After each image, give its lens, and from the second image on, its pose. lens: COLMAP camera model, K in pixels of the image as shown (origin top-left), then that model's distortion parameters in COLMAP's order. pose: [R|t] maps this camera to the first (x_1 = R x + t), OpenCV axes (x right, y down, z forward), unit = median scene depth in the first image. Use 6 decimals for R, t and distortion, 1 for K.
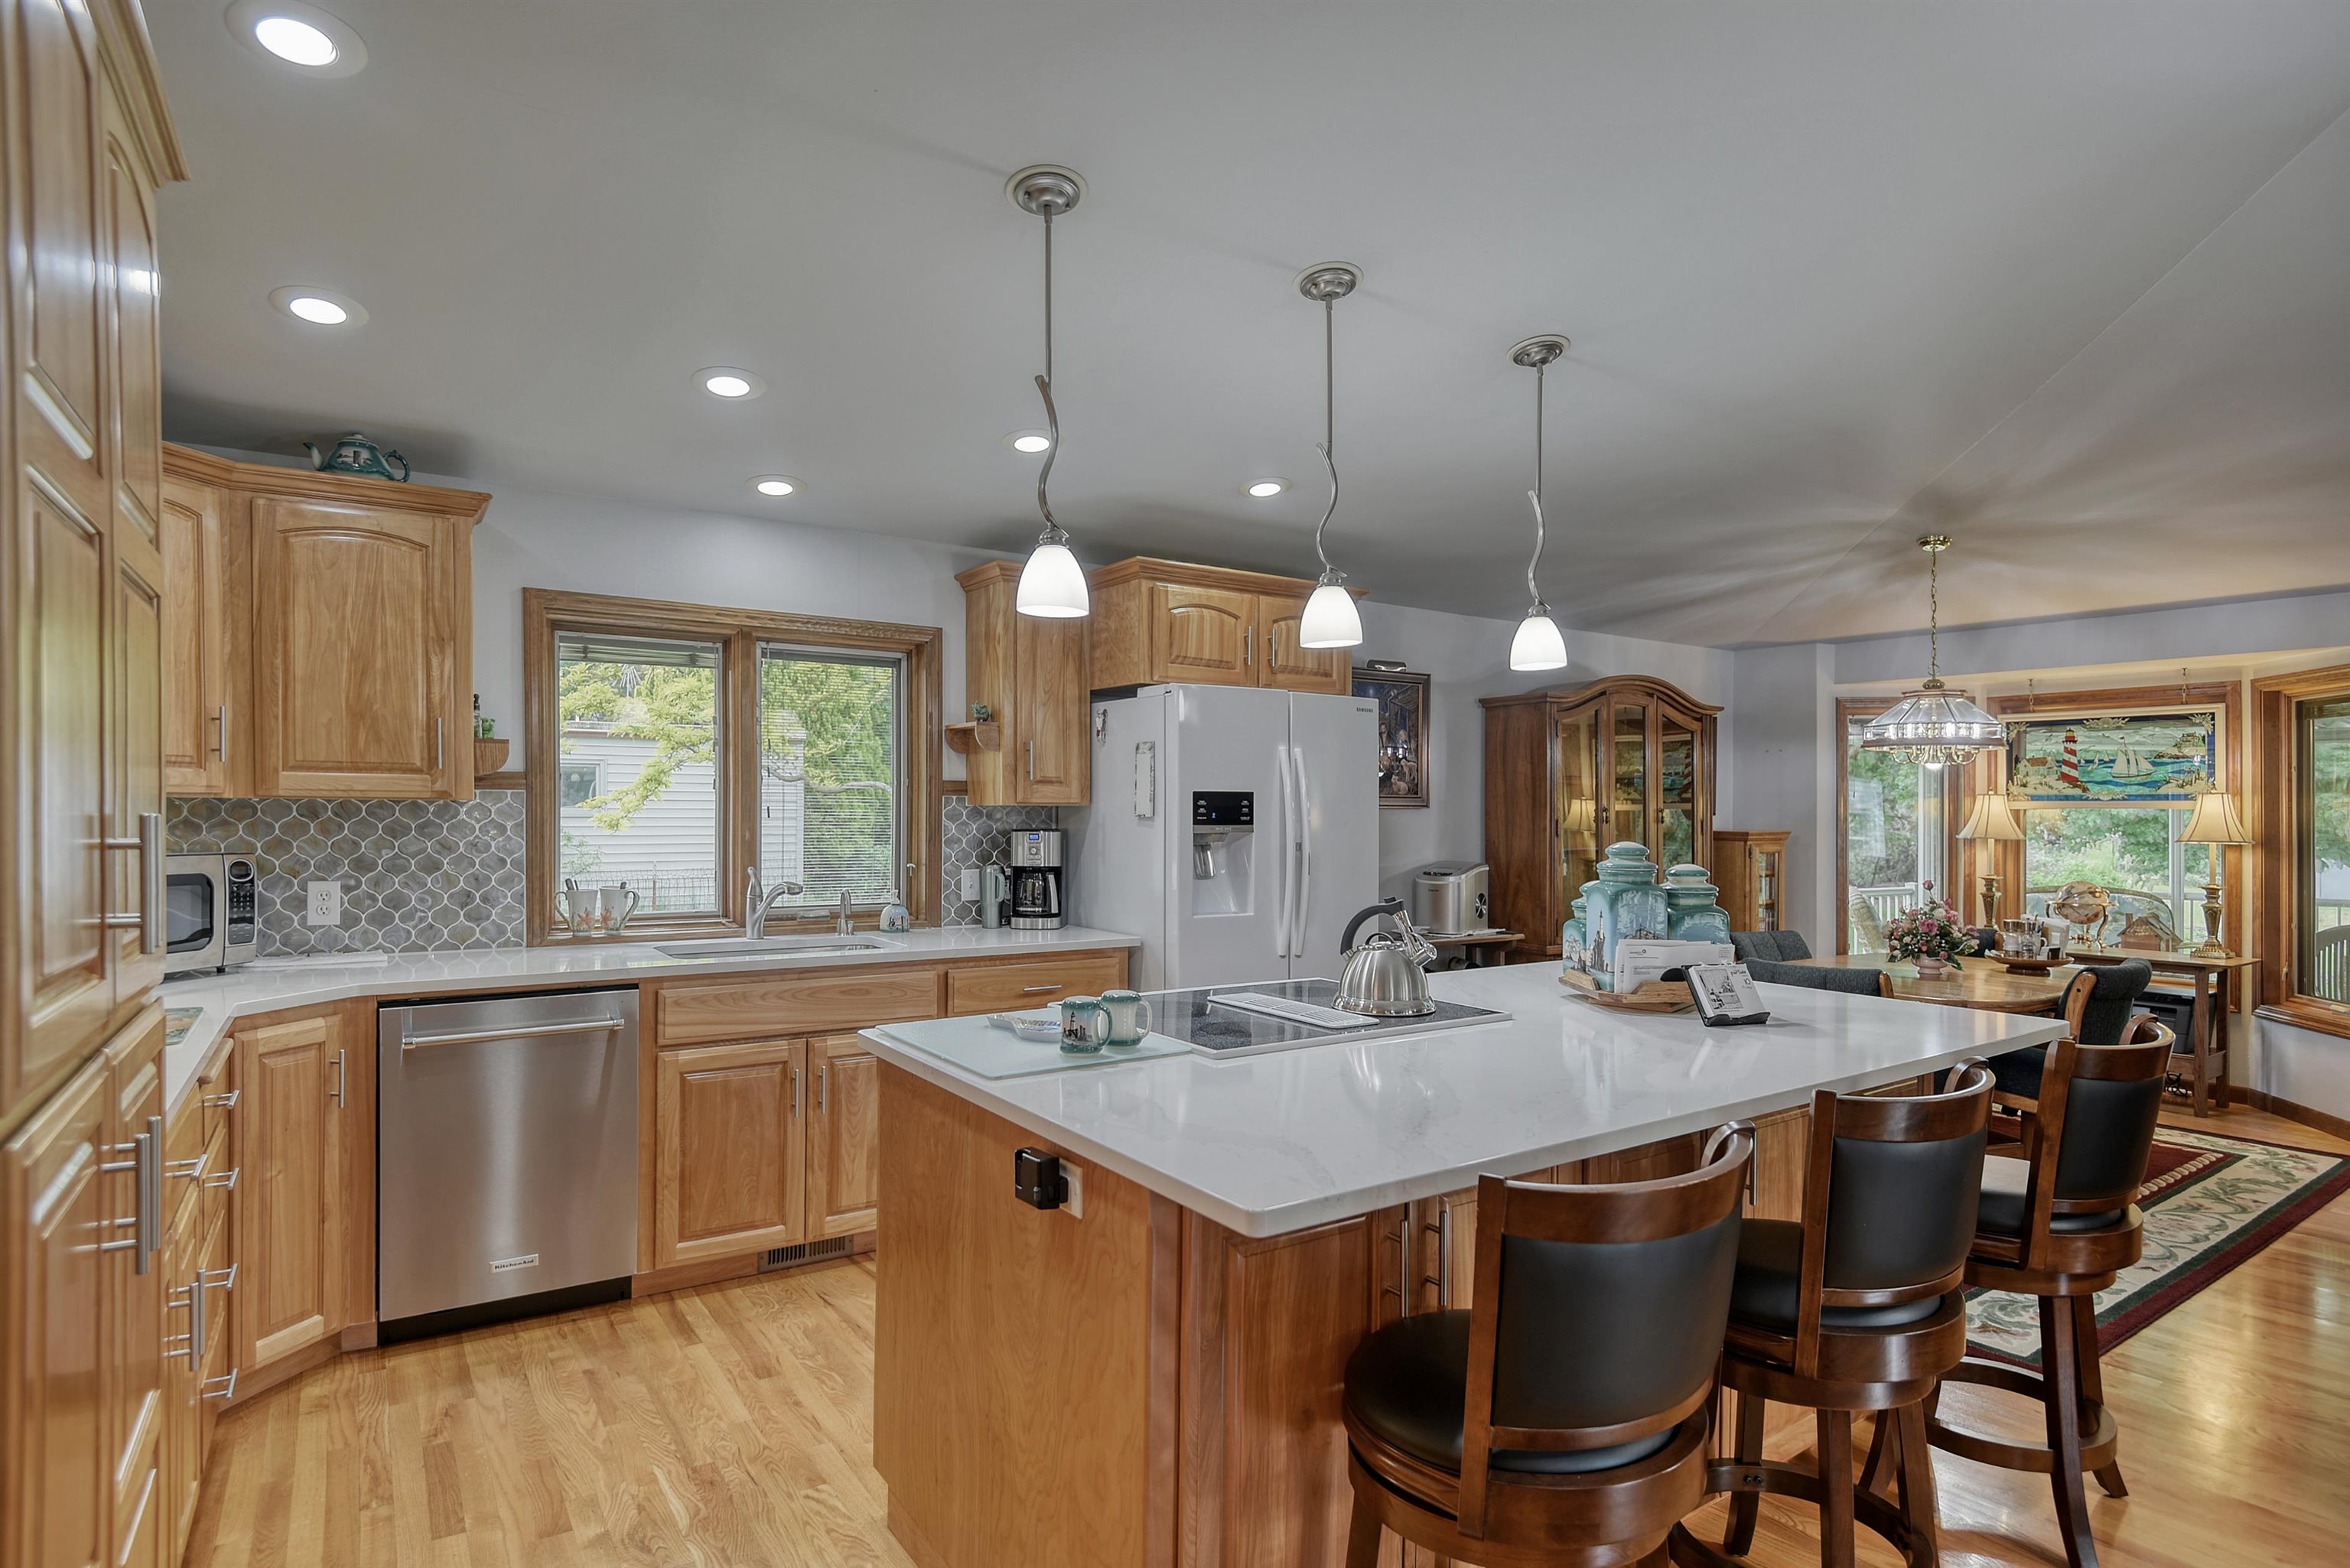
lens RADIAL K [[1161.0, 0, 1166.0], [0, 1161.0, 794.7], [0, 0, 1]] dist [-0.040707, -0.004930]
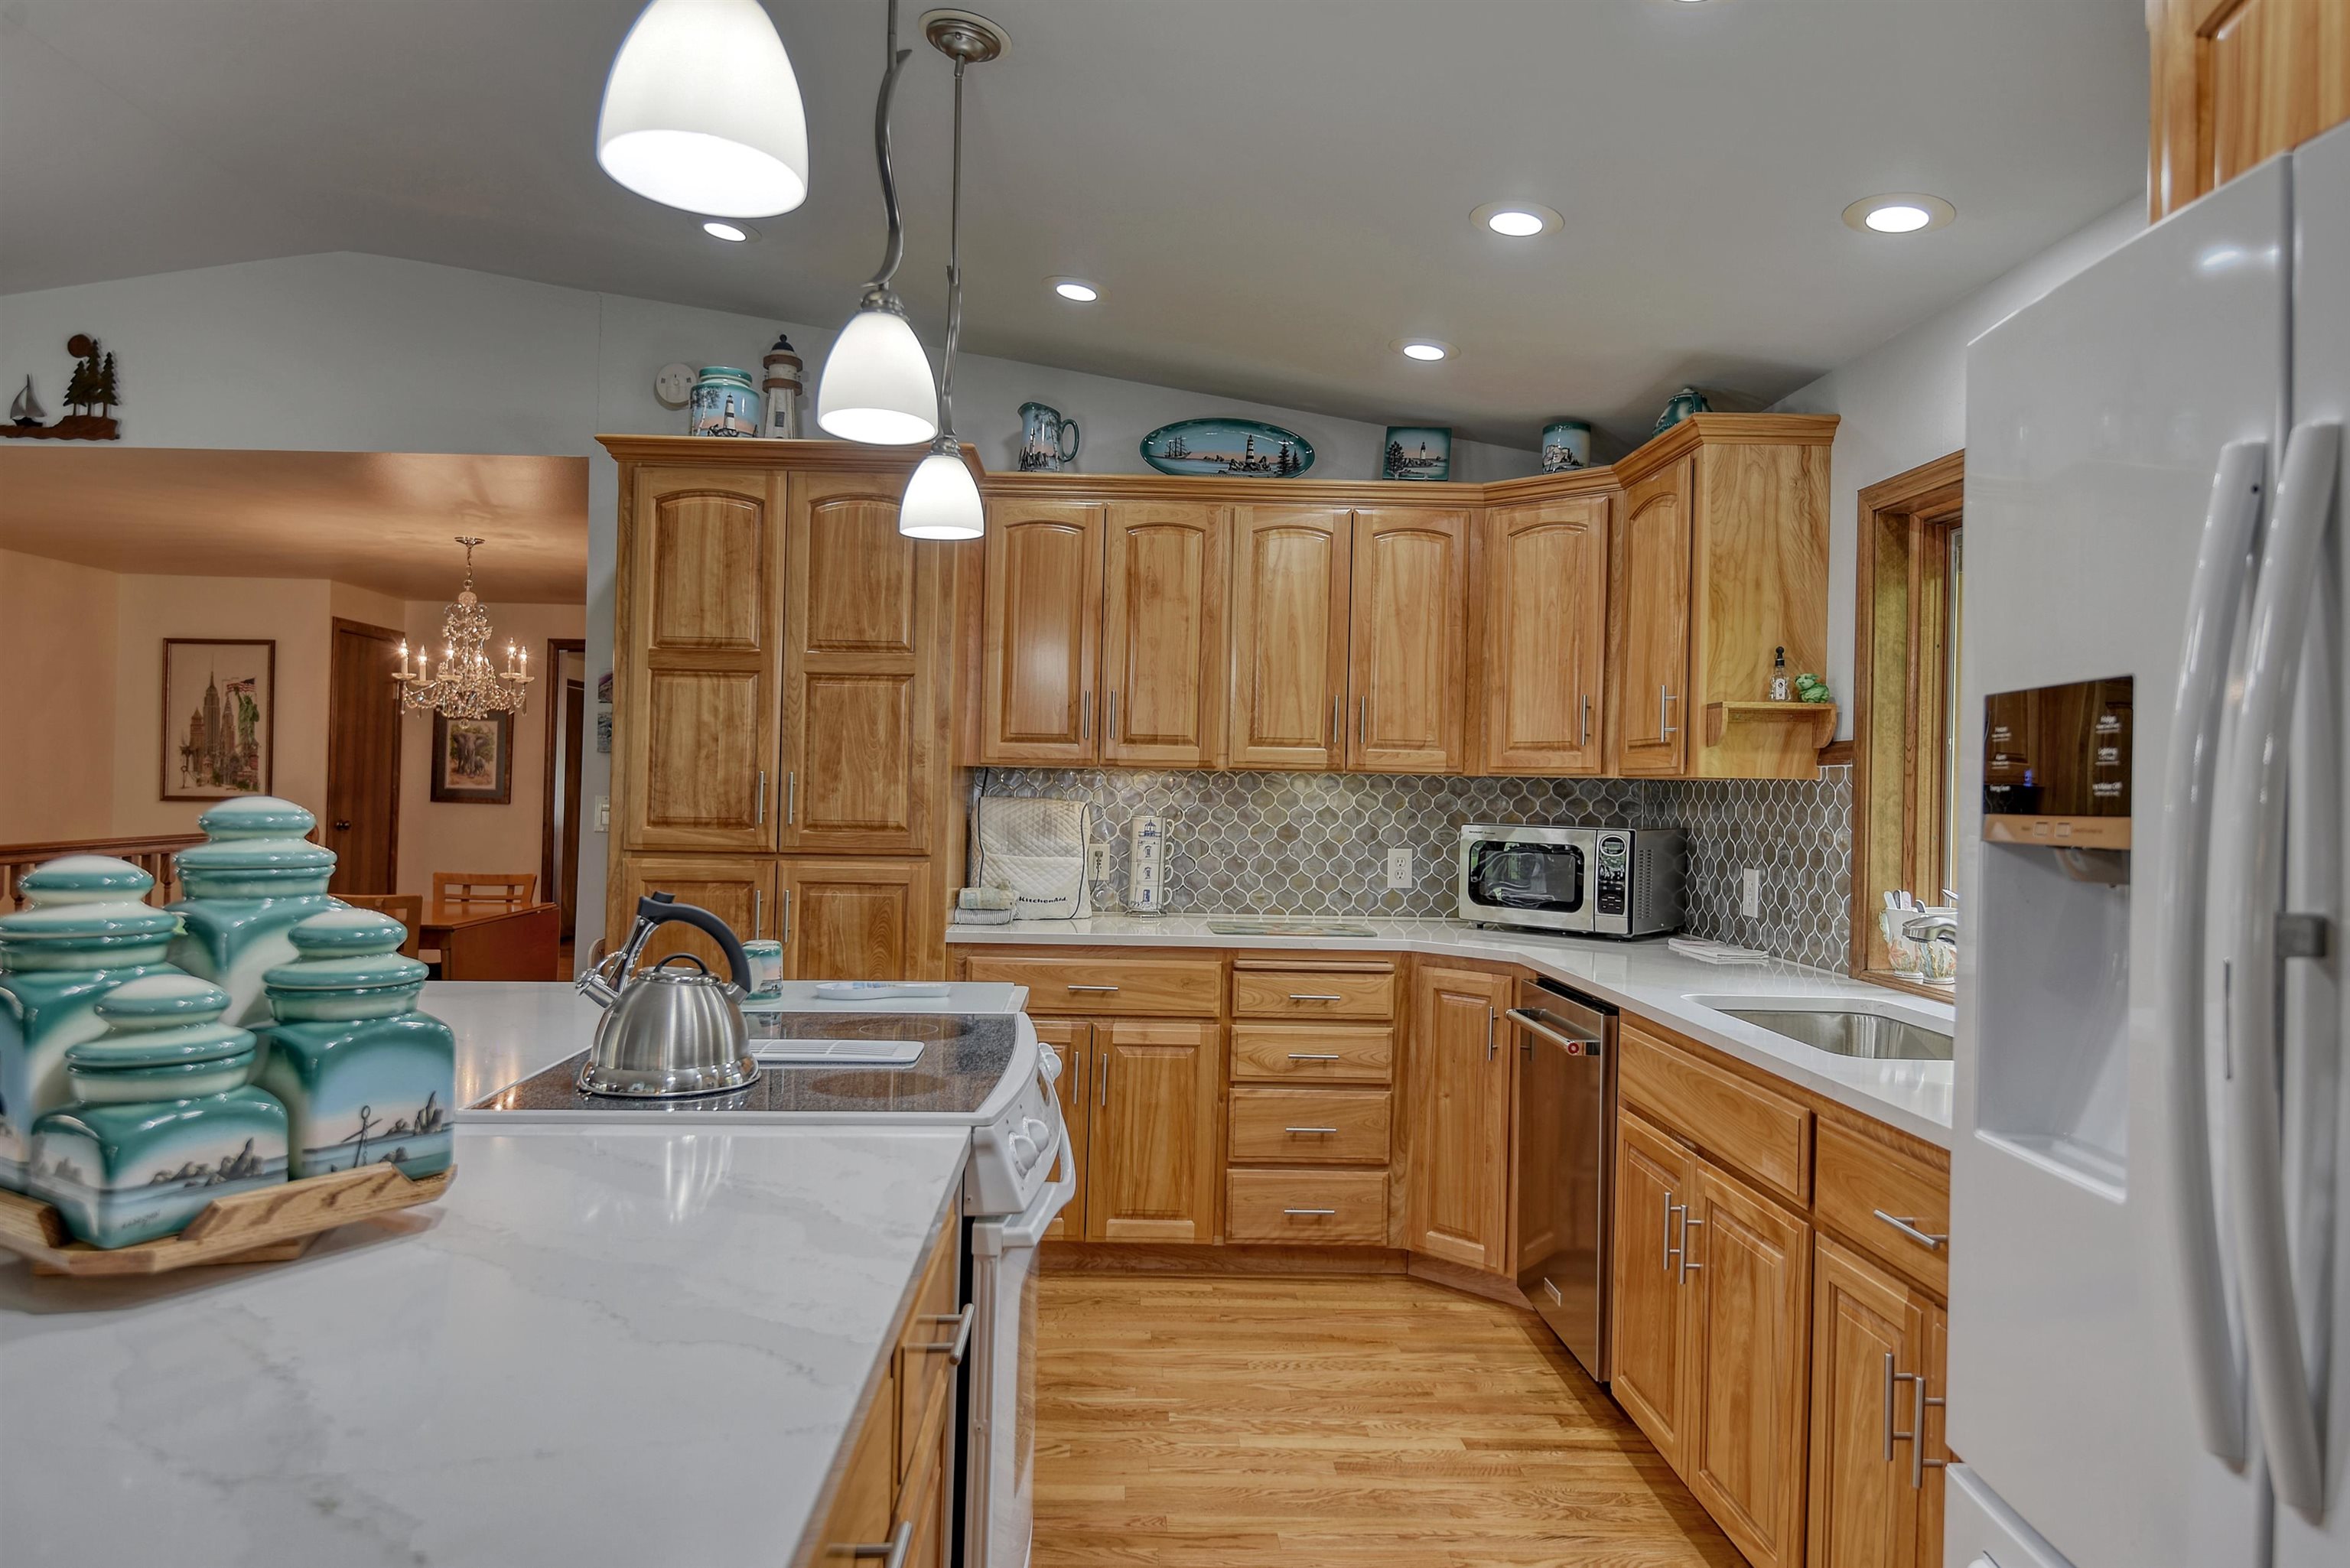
lens RADIAL K [[1519.3, 0, 1158.6], [0, 1519.3, 774.4], [0, 0, 1]] dist [0.004895, -0.012386]
pose [[-0.539561, -0.026273, -0.841536, 0.562369], [-0.012189, 0.999652, -0.023394, 0.034647], [0.841858, -0.002365, -0.539694, 1.274449]]
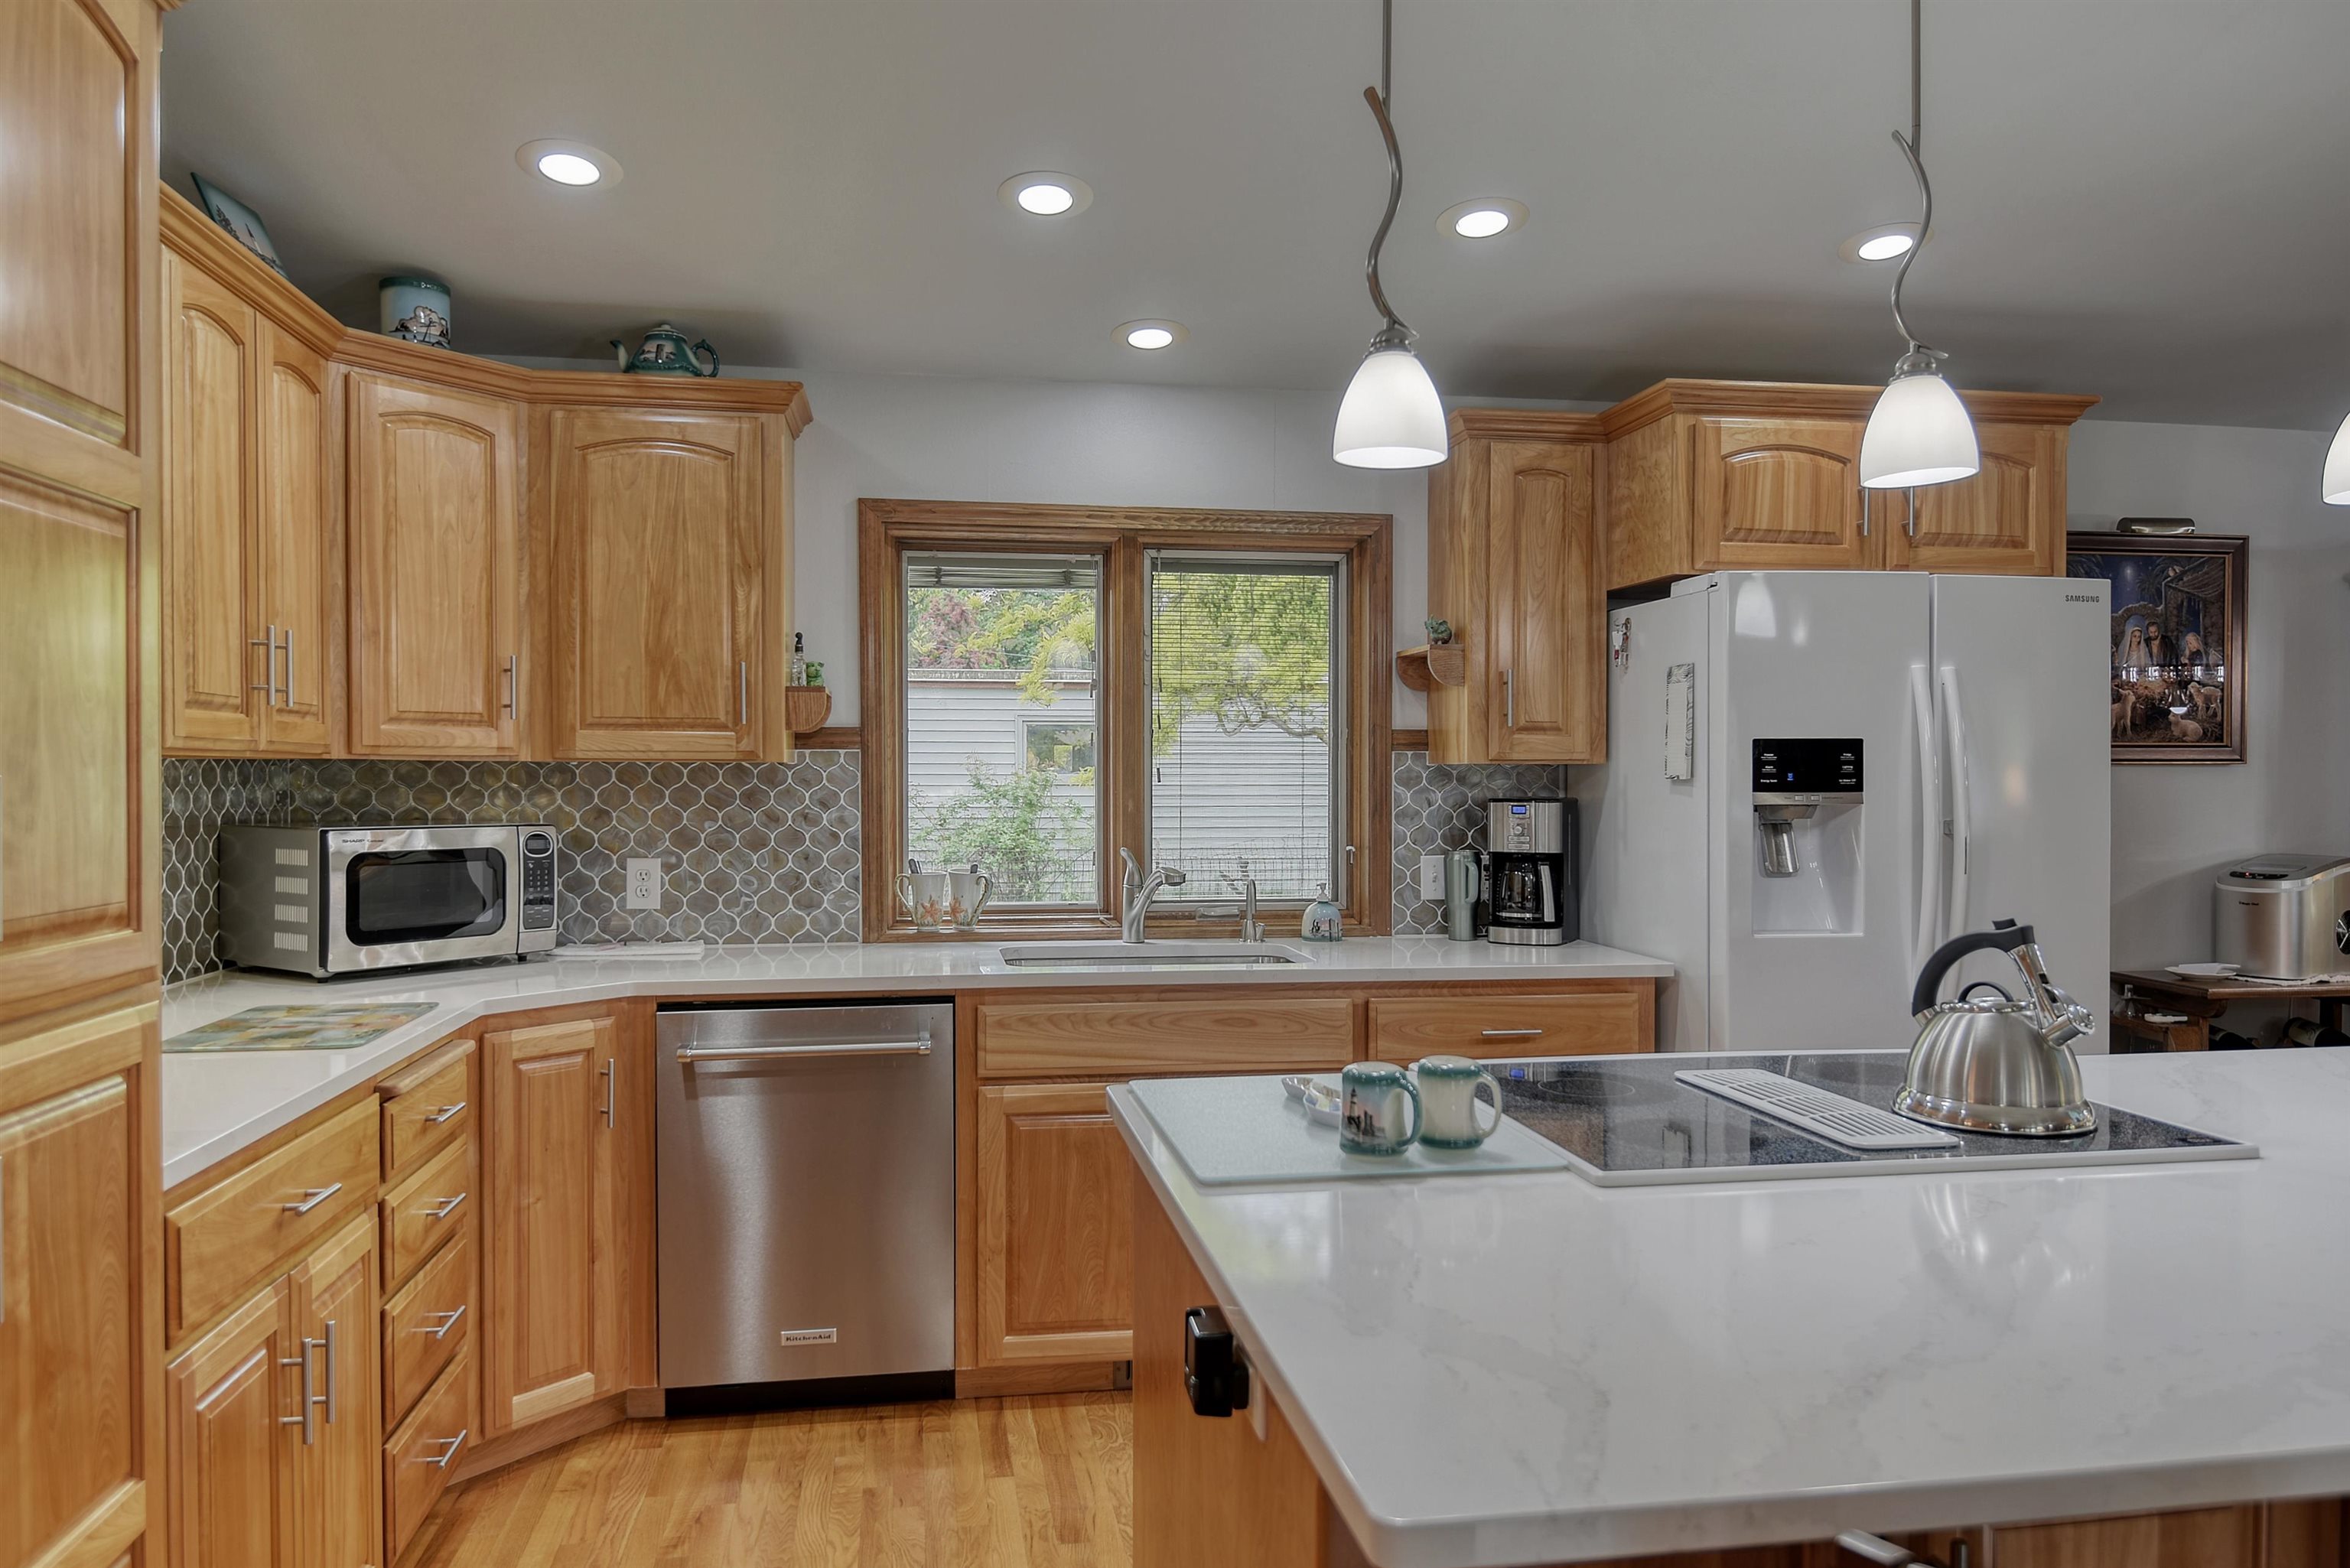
lens RADIAL K [[1519.3, 0, 1184.8], [0, 1519.3, 796.5], [0, 0, 1]] dist [0.004895, -0.012386]
pose [[0.908468, 0.001288, -0.417951, 0.108151], [0.010291, 0.999623, 0.025449, 0.005040], [0.417827, -0.027421, 0.908113, 0.132814]]
